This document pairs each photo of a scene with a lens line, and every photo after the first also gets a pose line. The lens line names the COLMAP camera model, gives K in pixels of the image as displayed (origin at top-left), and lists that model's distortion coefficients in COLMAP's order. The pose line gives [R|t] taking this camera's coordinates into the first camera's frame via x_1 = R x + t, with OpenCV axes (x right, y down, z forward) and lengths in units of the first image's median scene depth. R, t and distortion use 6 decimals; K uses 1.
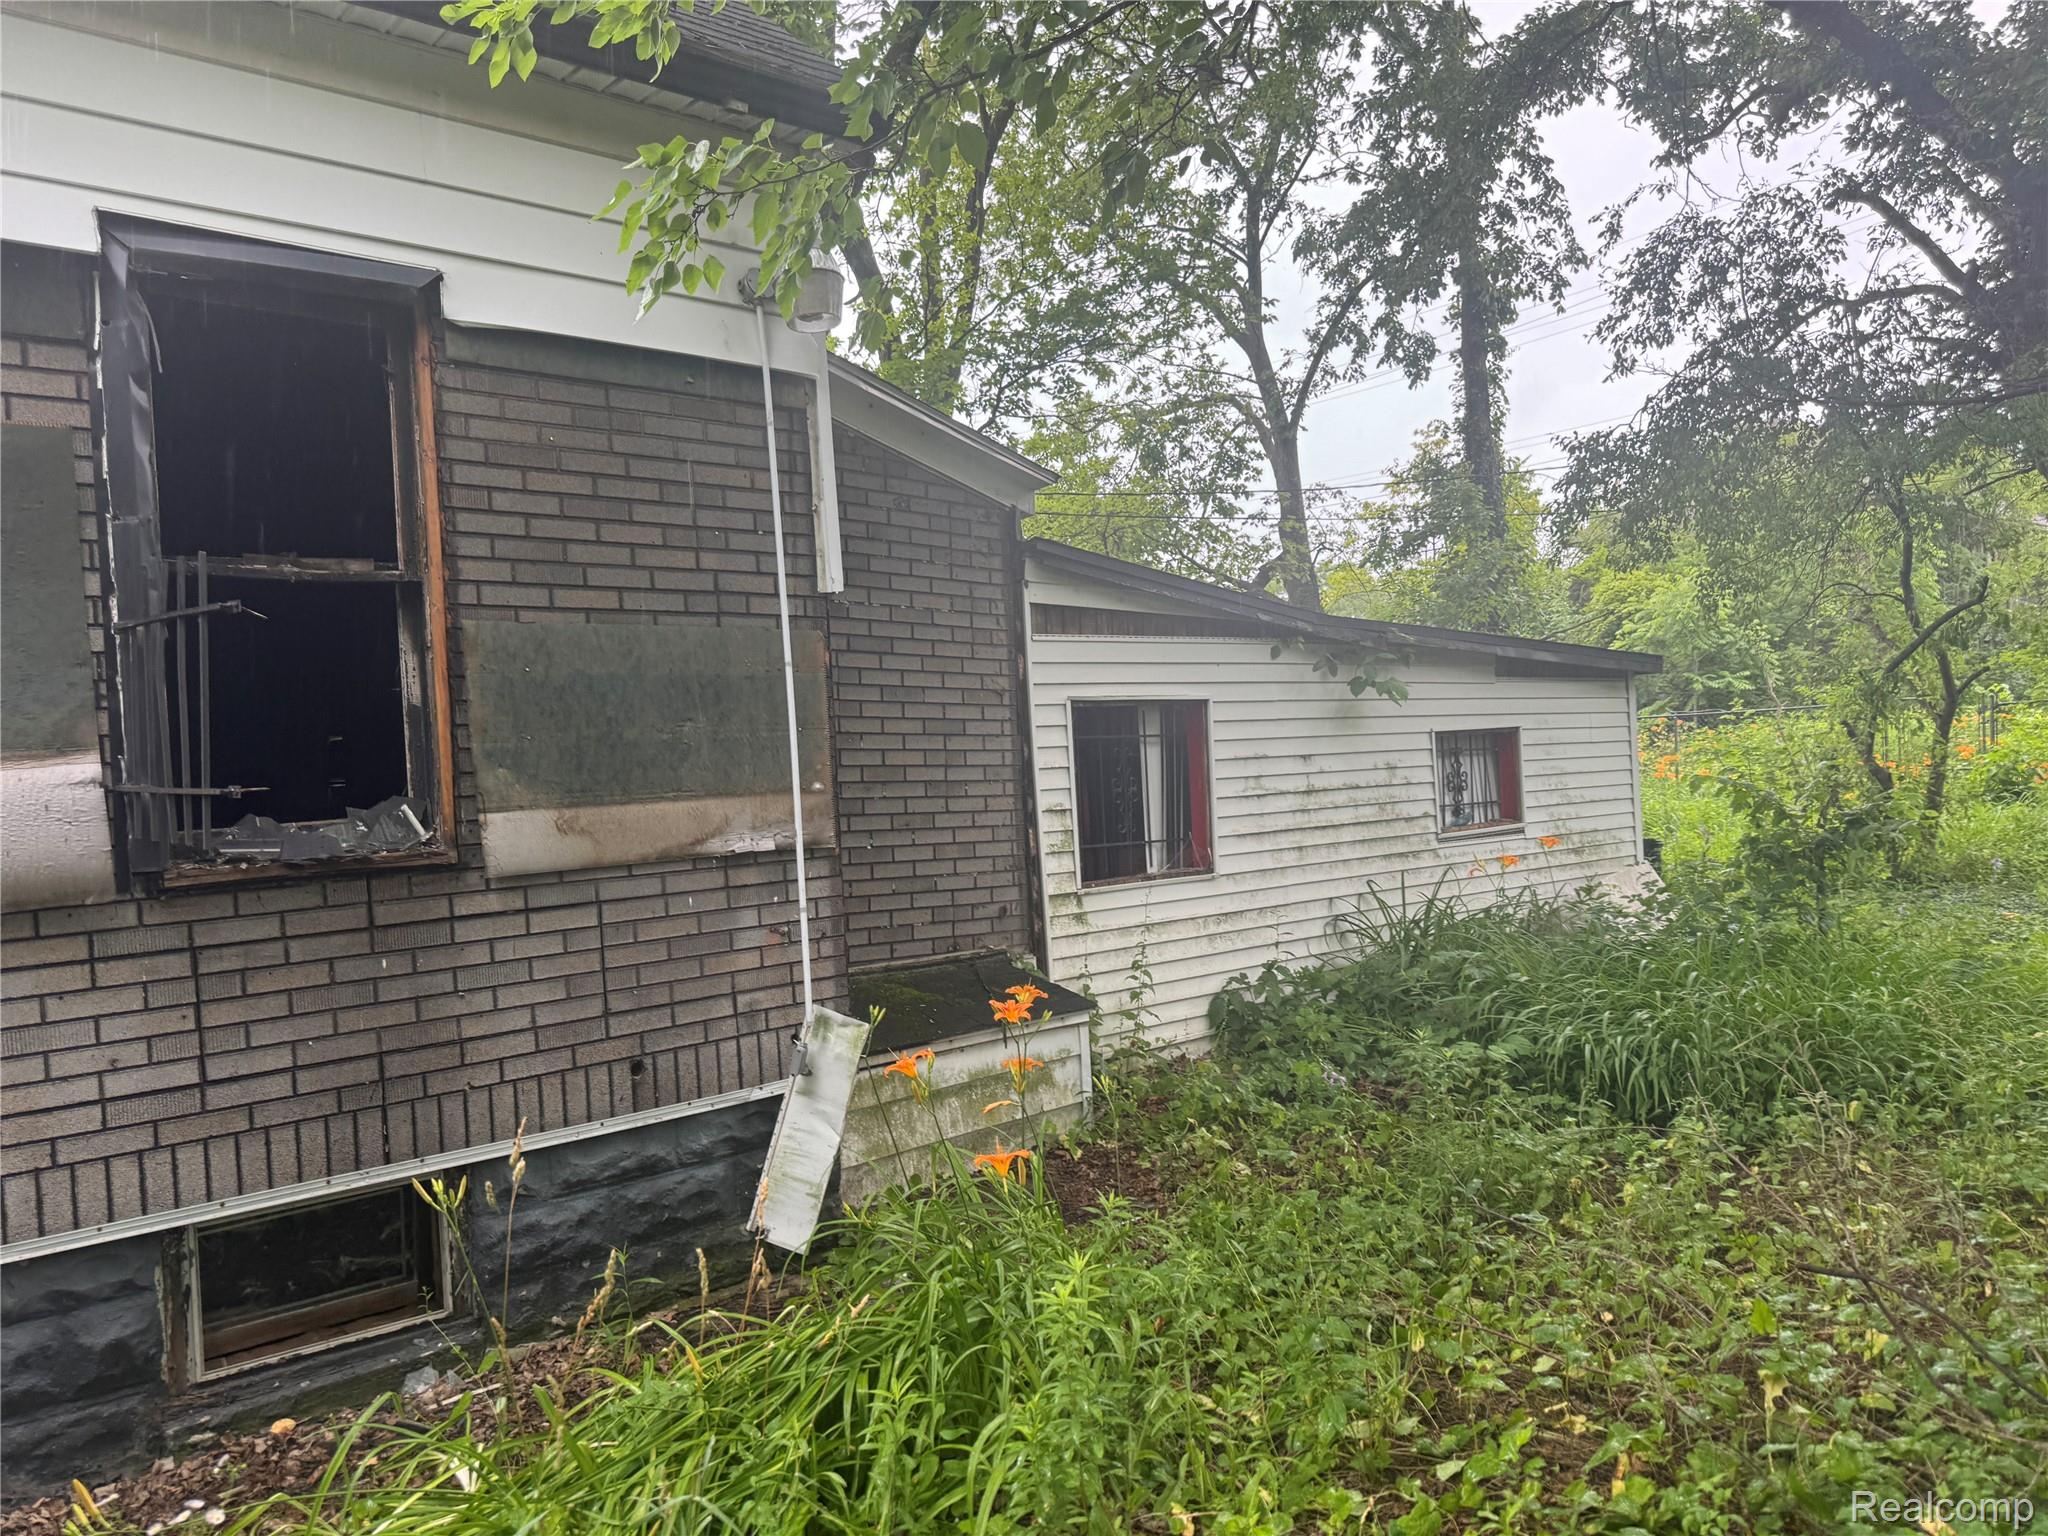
lens RADIAL K [[1432.4, 0, 1070.5], [0, 1432.4, 794.7], [0, 0, 1]] dist [0.075883, -0.096772]
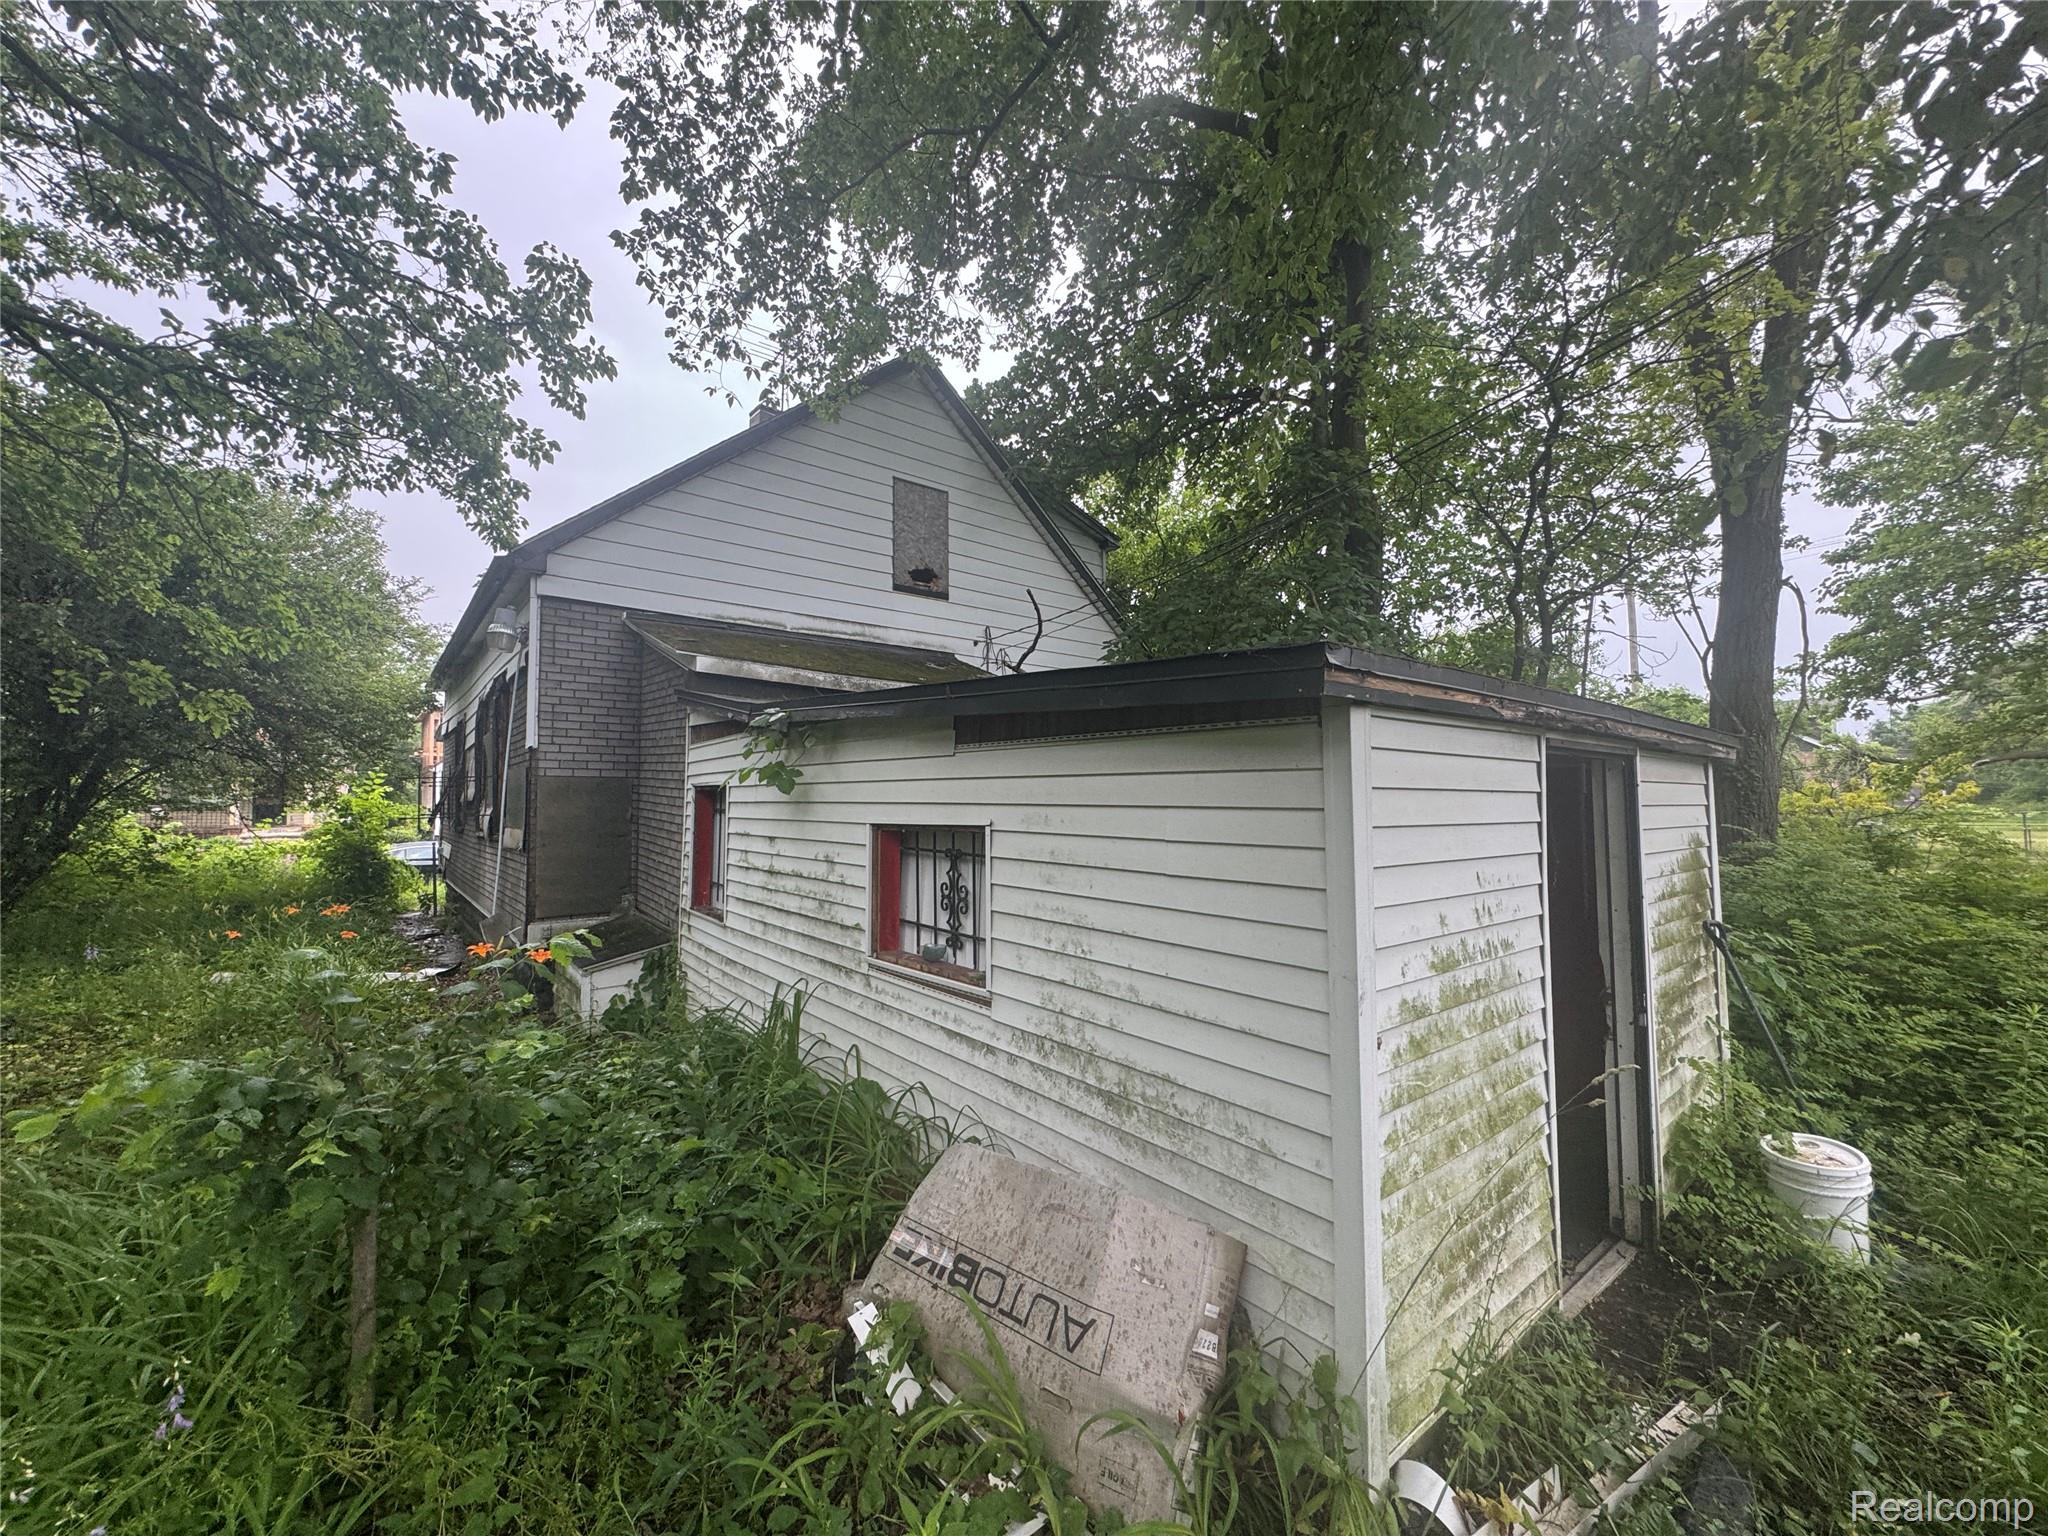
lens RADIAL K [[820.4, 0, 1022.6], [0, 820.4, 757.4], [0, 0, 1]] dist [-0.004711, 0.000833]
pose [[-0.054779, 0.000292, -0.998498, 1.181734], [-0.009155, 0.999958, 0.000795, -0.138099], [0.998457, 0.009185, -0.054774, 1.881247]]
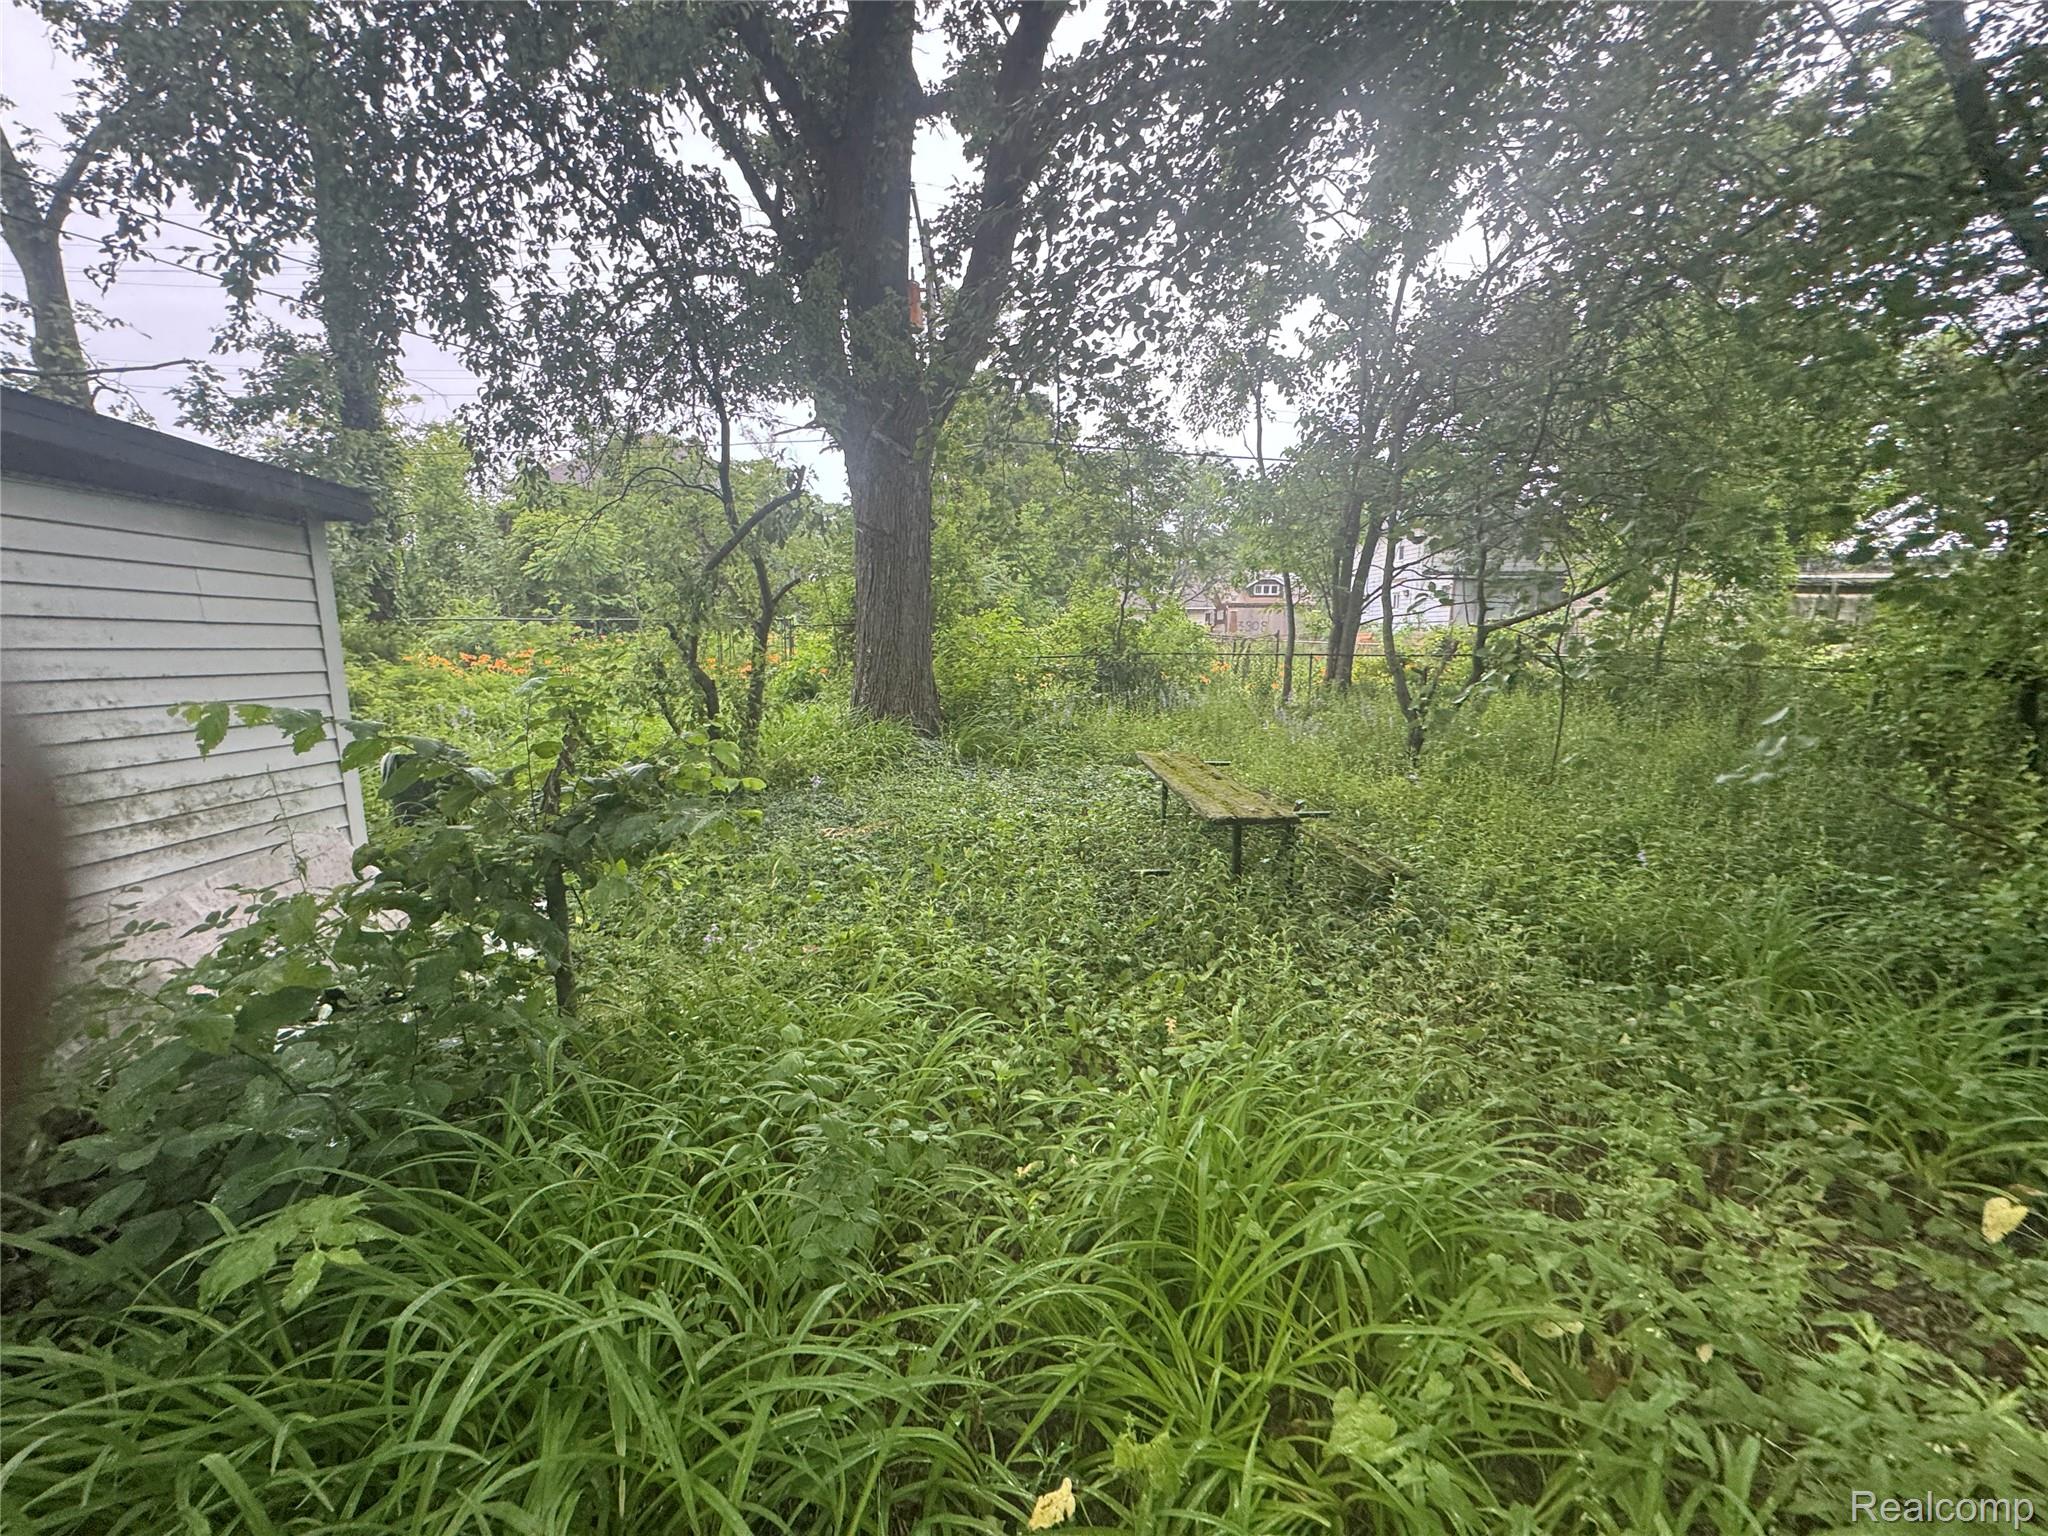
lens RADIAL K [[820.4, 0, 1024.9], [0, 820.4, 765.3], [0, 0, 1]] dist [-0.004711, 0.000833]
pose [[0.655969, -0.061358, 0.752289, 0.635372], [-0.018384, 0.995096, 0.097192, -0.034407], [-0.754564, -0.077585, 0.651624, 1.074234]]
